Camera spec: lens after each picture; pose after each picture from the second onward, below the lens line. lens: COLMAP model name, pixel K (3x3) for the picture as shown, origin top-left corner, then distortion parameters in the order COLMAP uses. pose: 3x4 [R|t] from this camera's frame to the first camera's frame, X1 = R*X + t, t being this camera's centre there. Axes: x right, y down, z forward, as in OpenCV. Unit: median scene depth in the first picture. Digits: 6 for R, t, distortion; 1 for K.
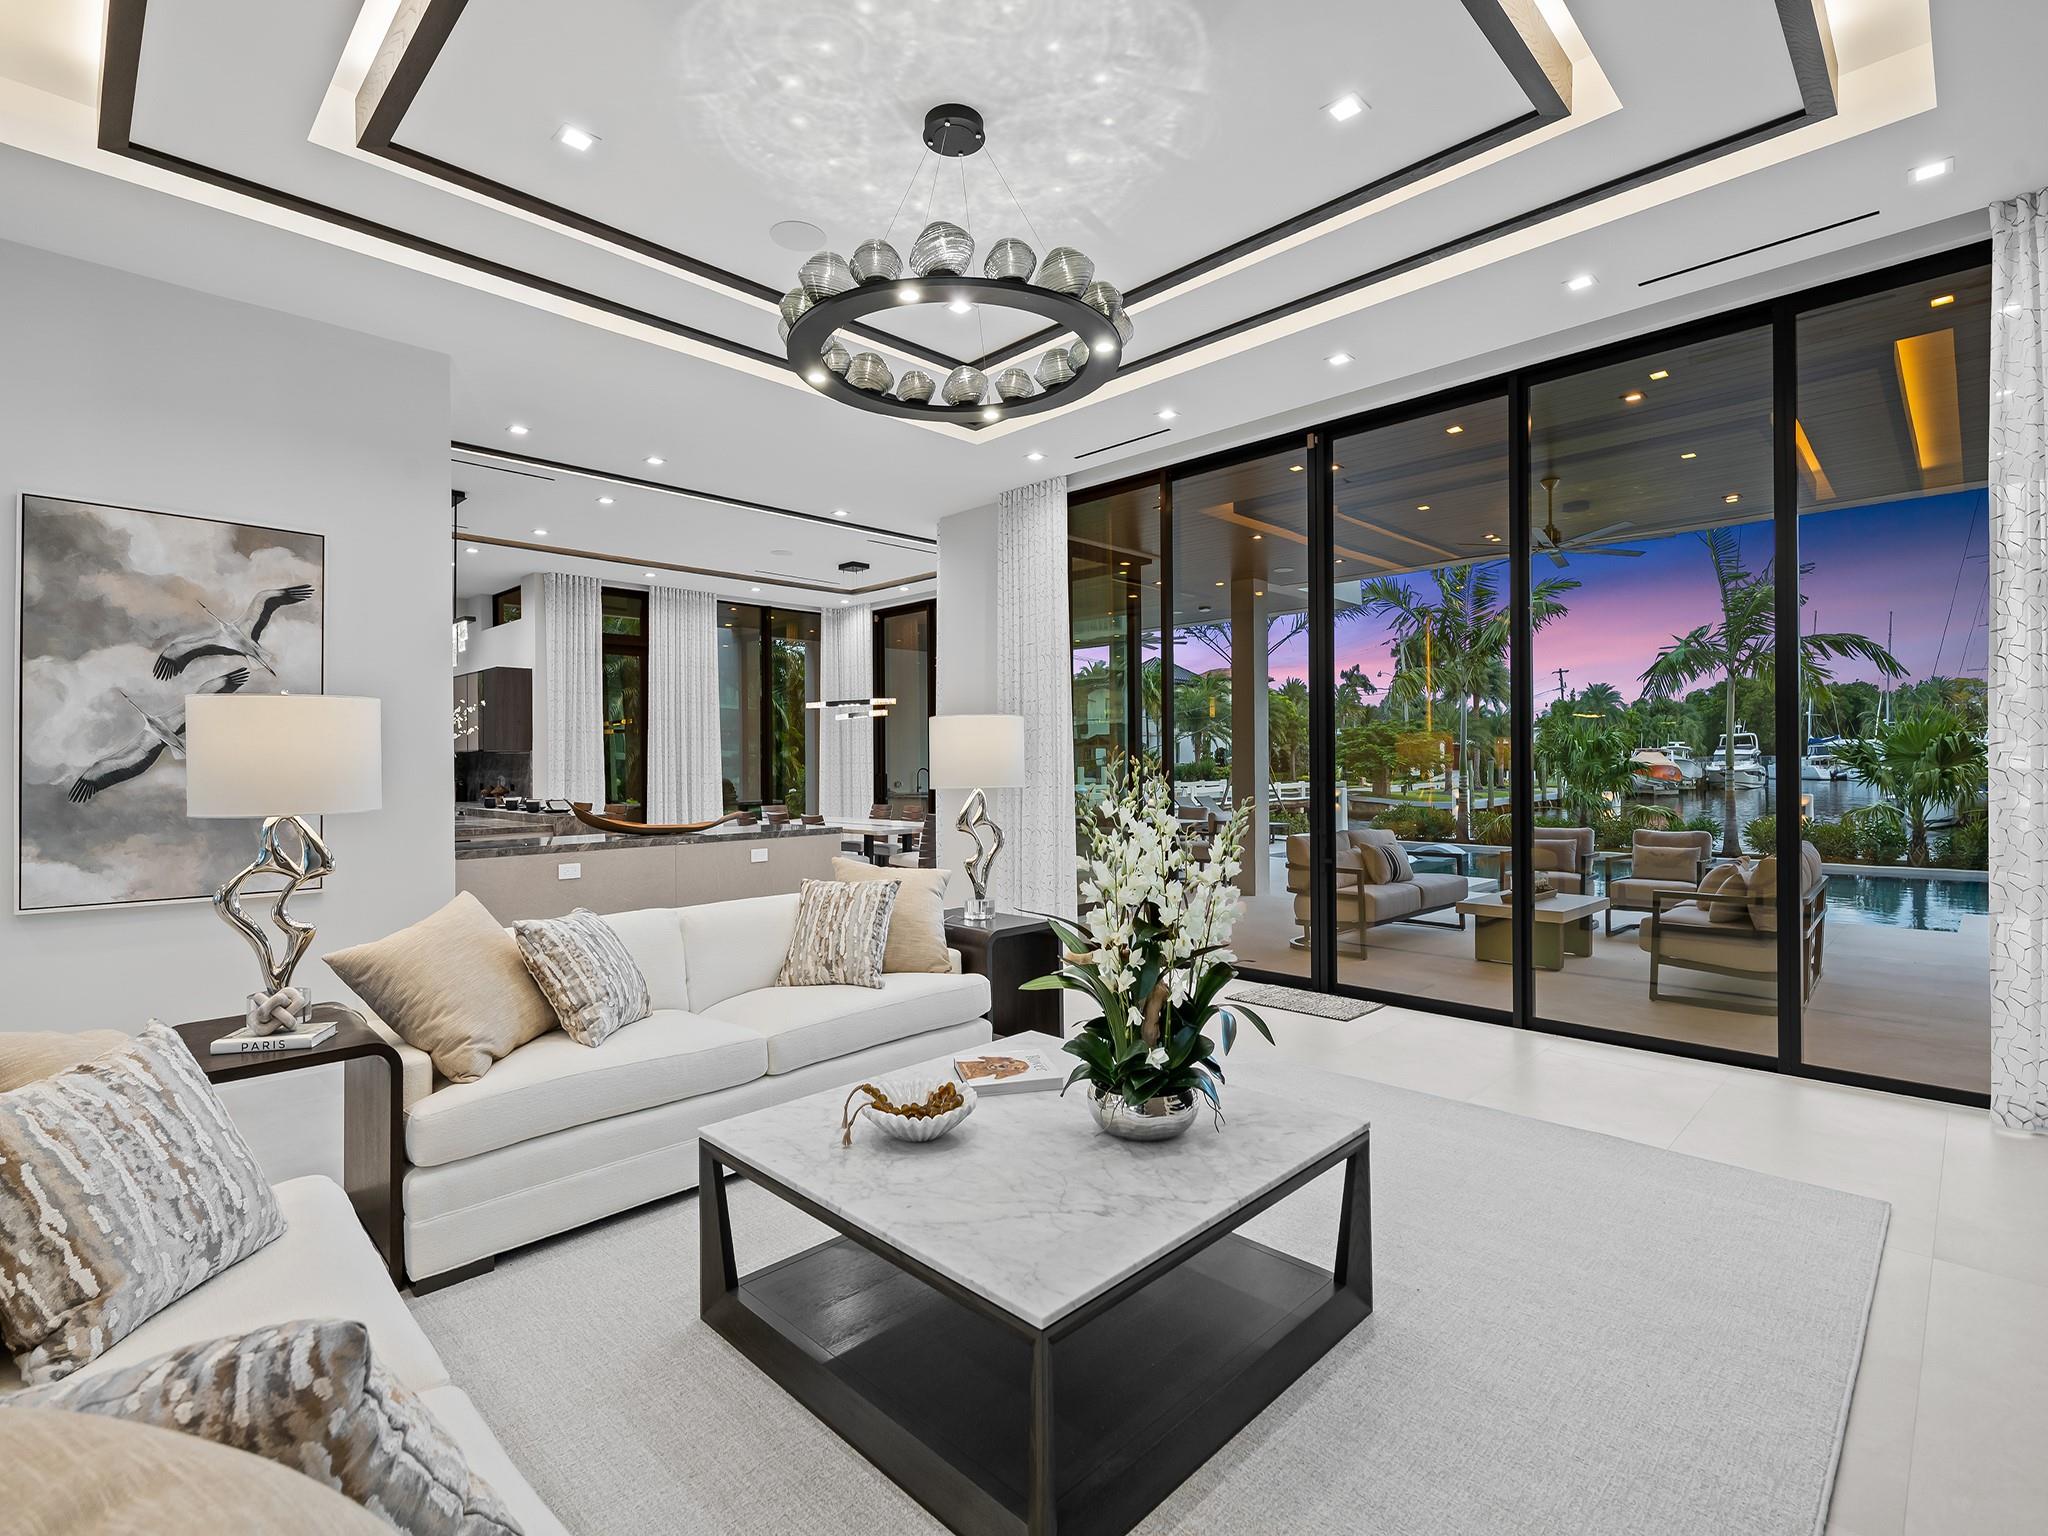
lens RADIAL K [[982.5, 0, 1024.0], [0, 982.5, 768.0], [0, 0, 1]] dist [0.001862, 0.000662]
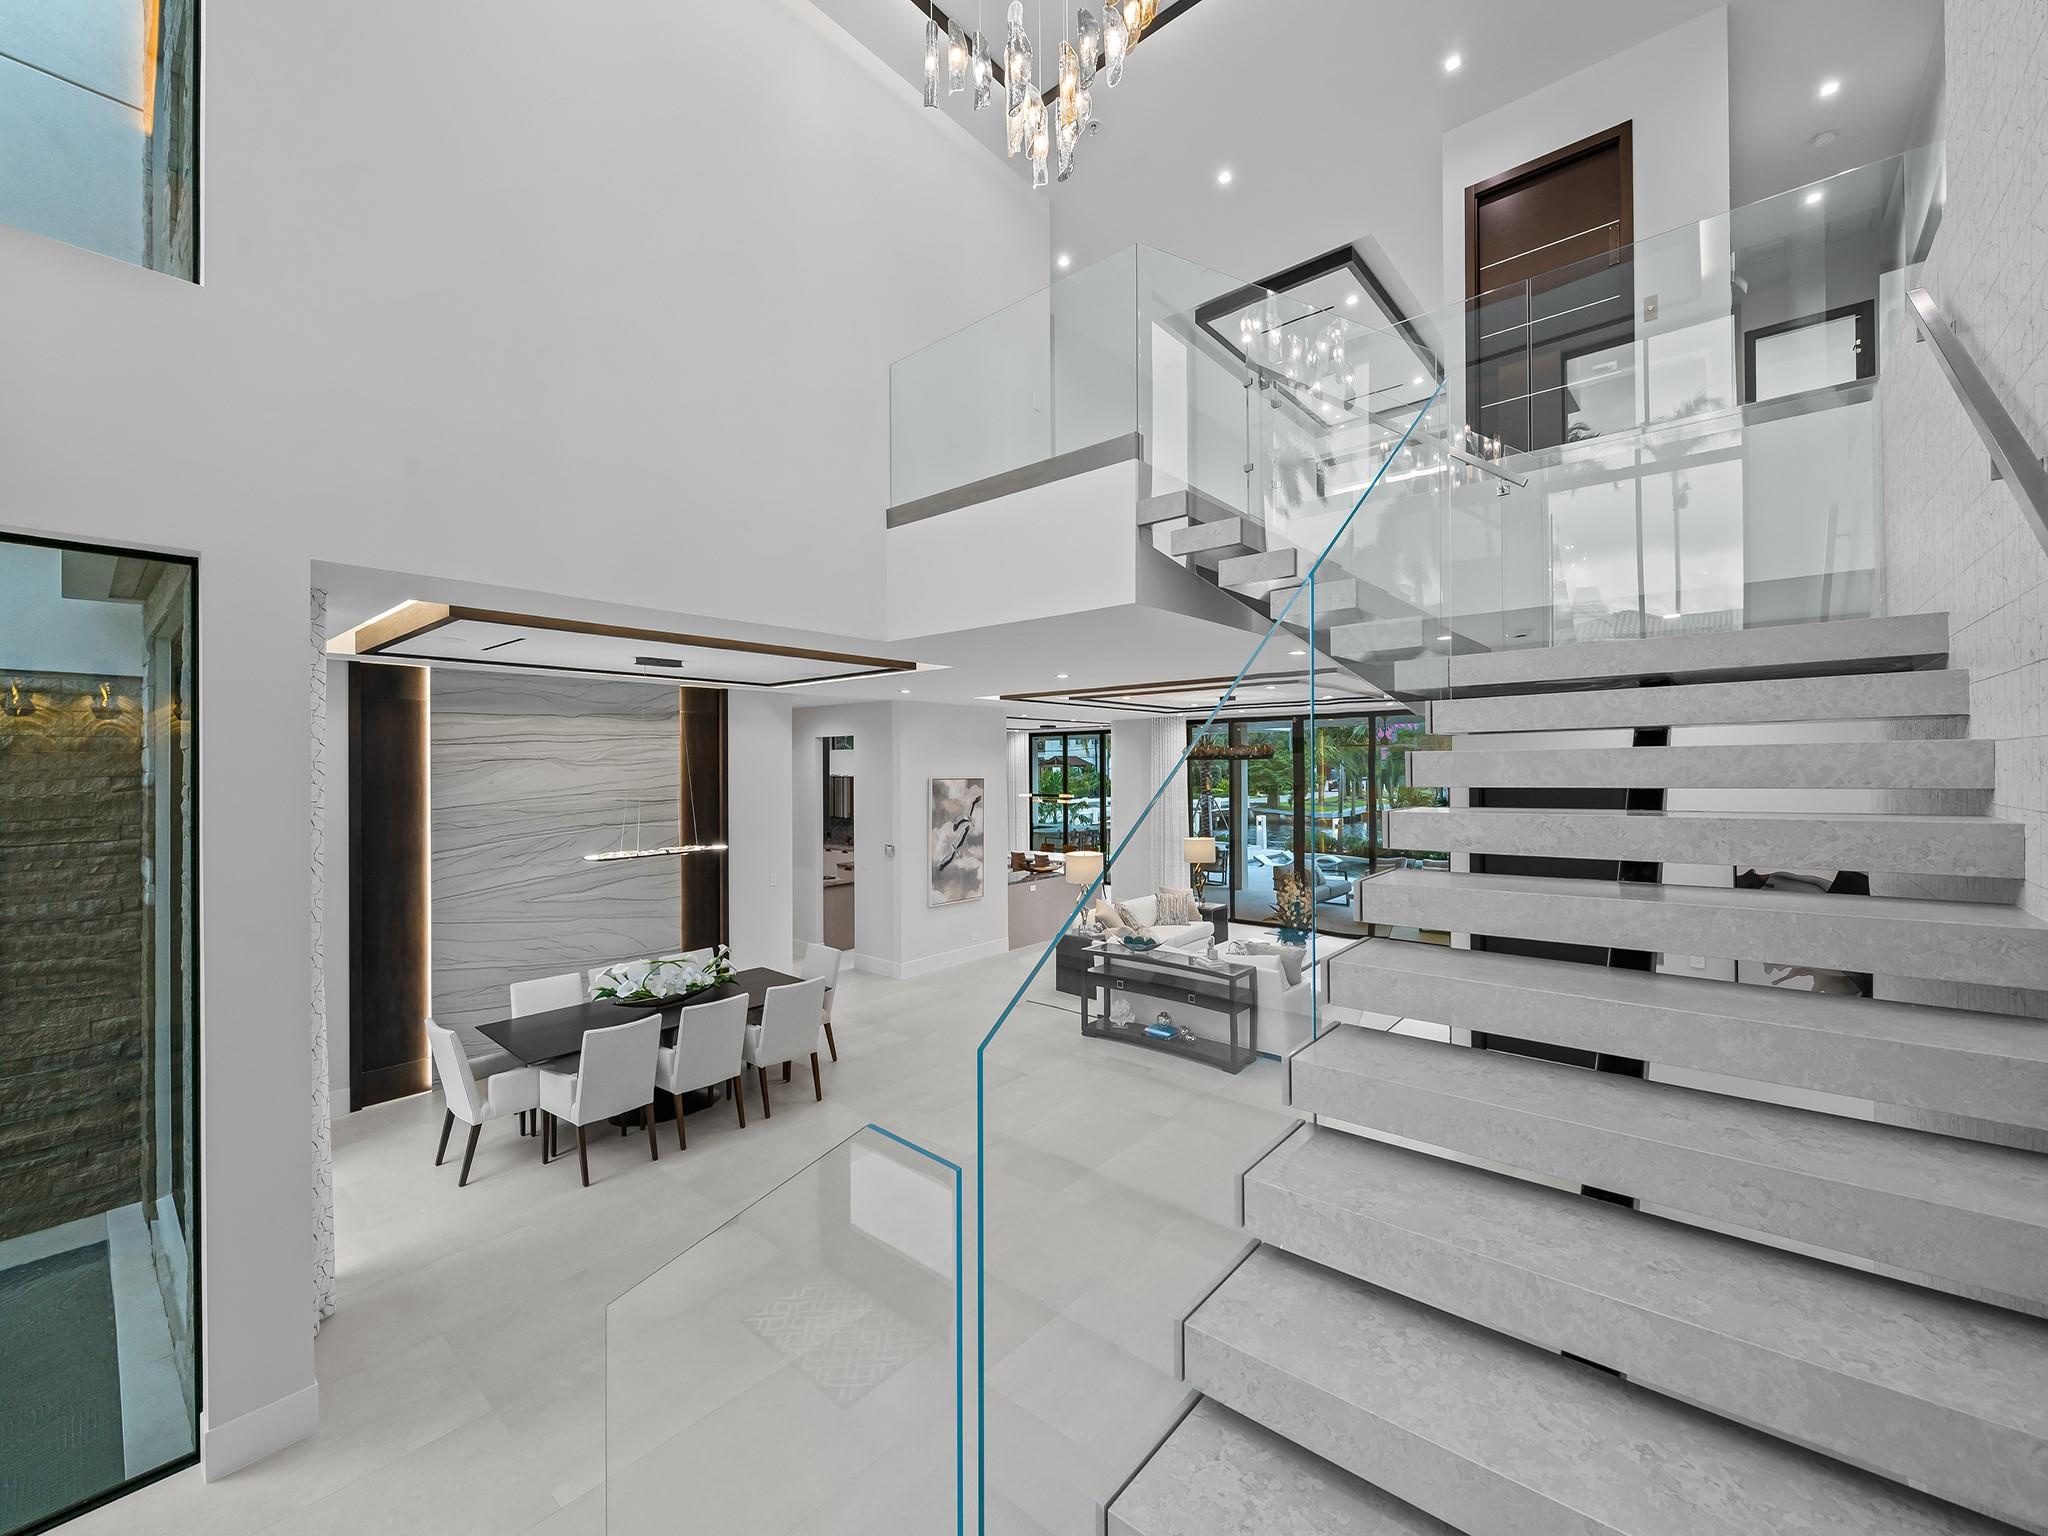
lens RADIAL K [[833.4, 0, 1025.9], [0, 833.4, 770.9], [0, 0, 1]] dist [-0.000434, -0.000047]
pose [[0.997522, 0.001091, 0.070344, -0.794515], [-0.000953, 0.999998, -0.001999, -0.265344], [-0.070346, 0.001927, 0.997521, -1.595453]]
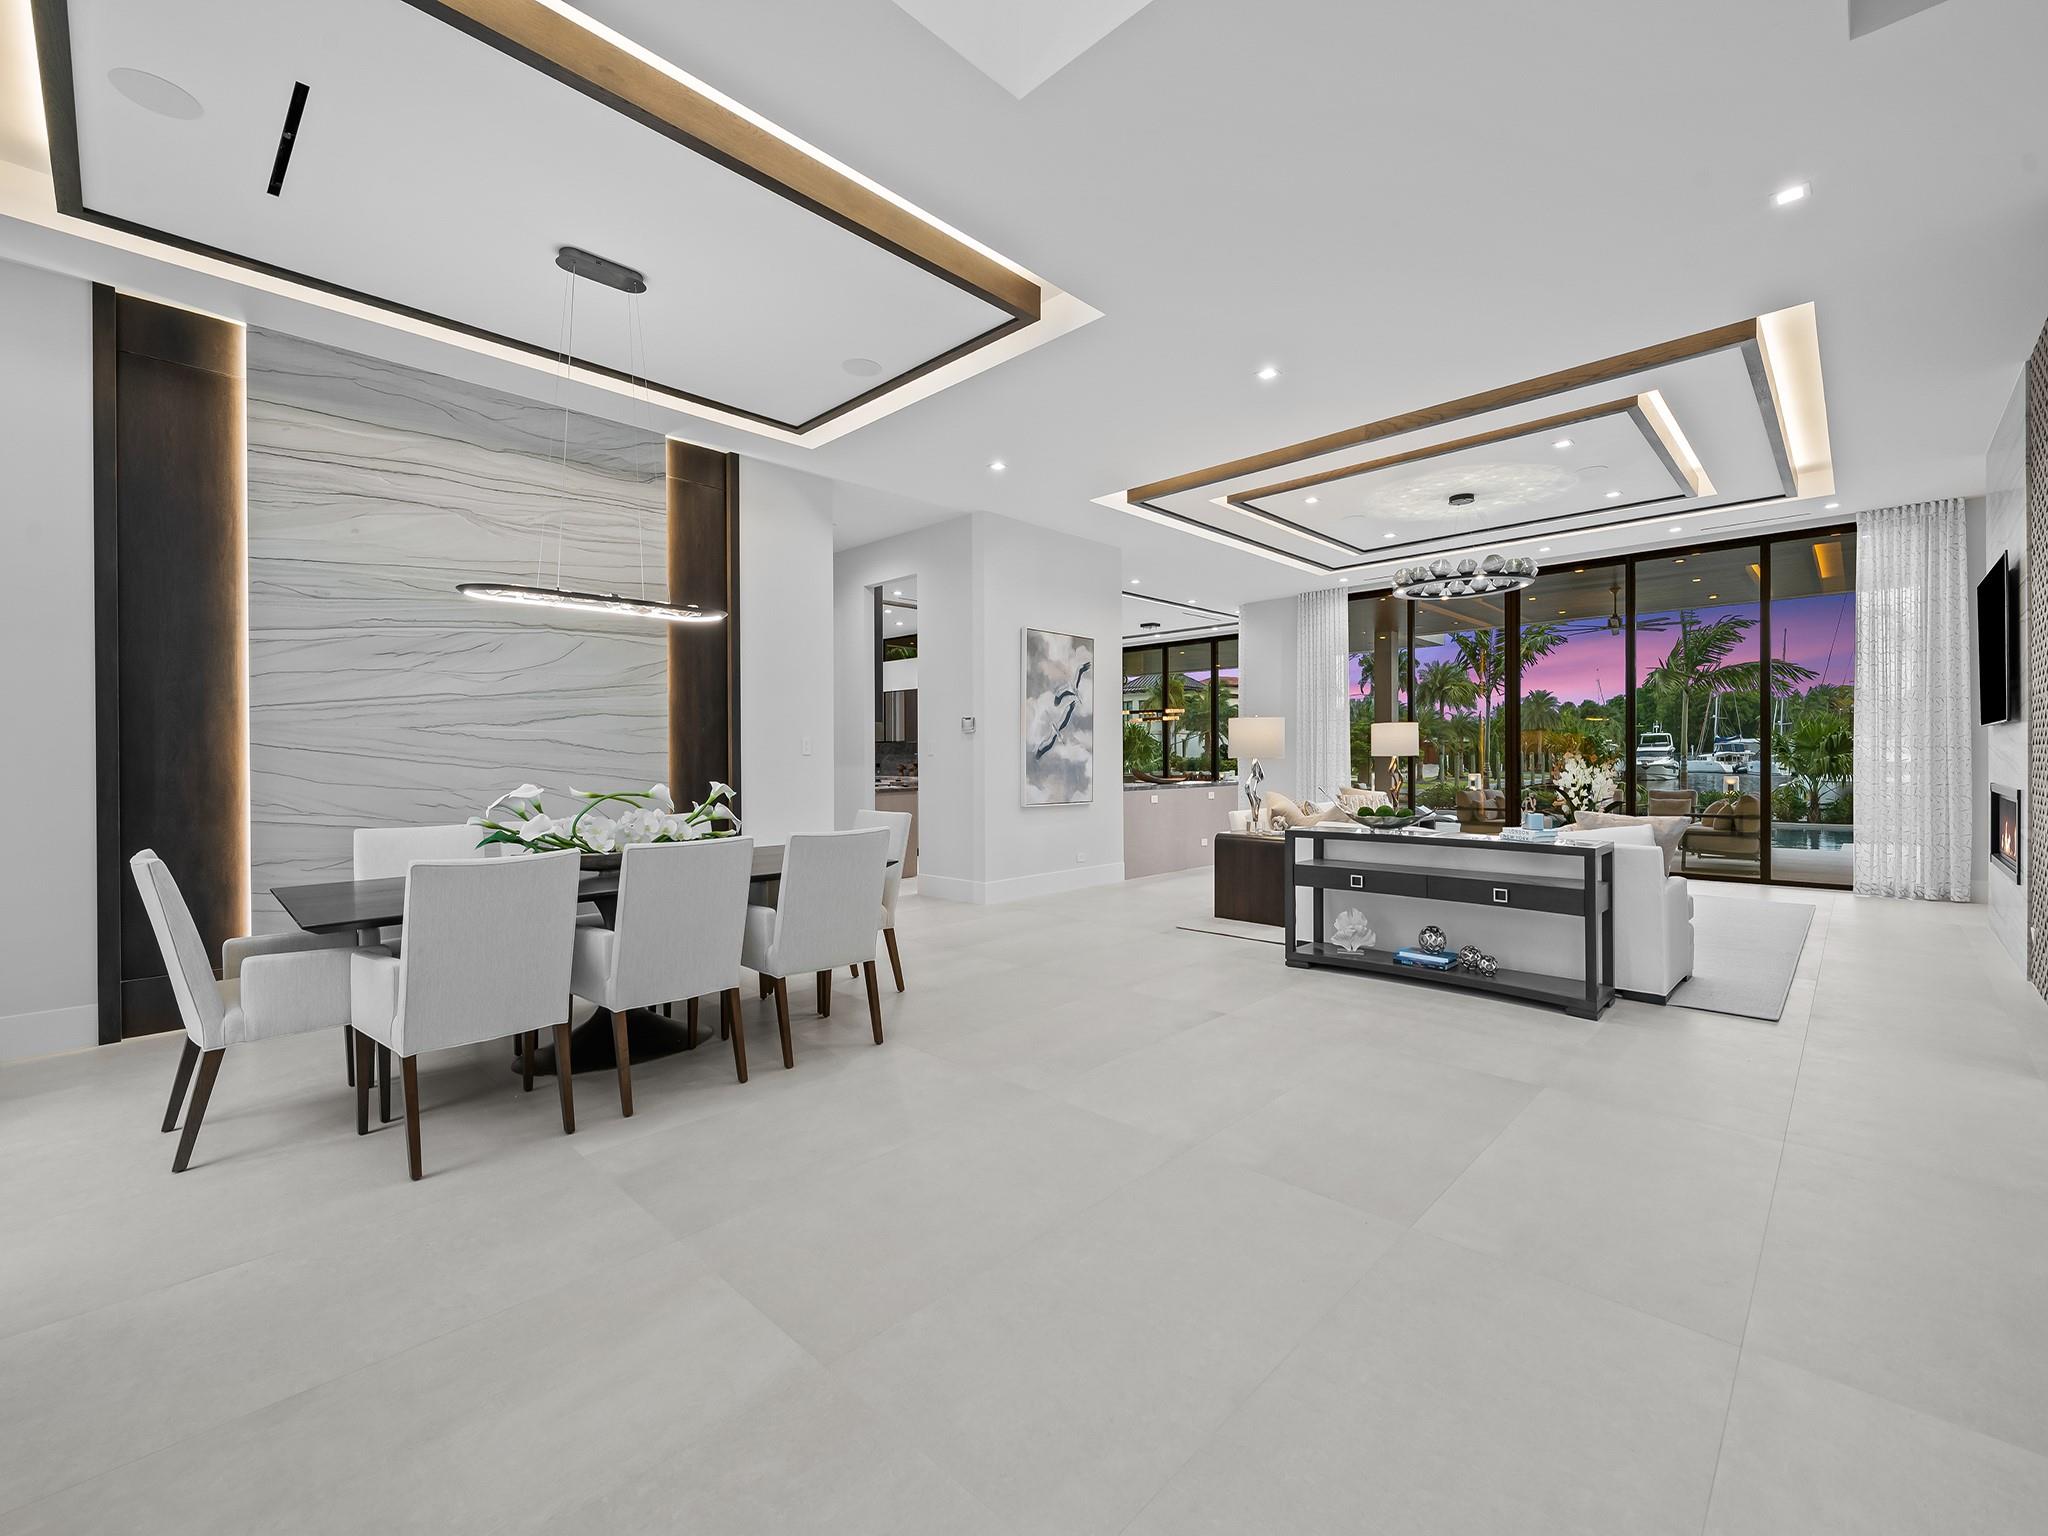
lens RADIAL K [[878.5, 0, 1024.0], [0, 878.5, 768.0], [0, 0, 1]] dist [0.000182, -0.000297]
pose [[0.999954, 0.002127, 0.009301, -0.919842], [-0.002185, 0.999978, 0.006281, 0.037241], [-0.009288, -0.006301, 0.999937, -0.971957]]
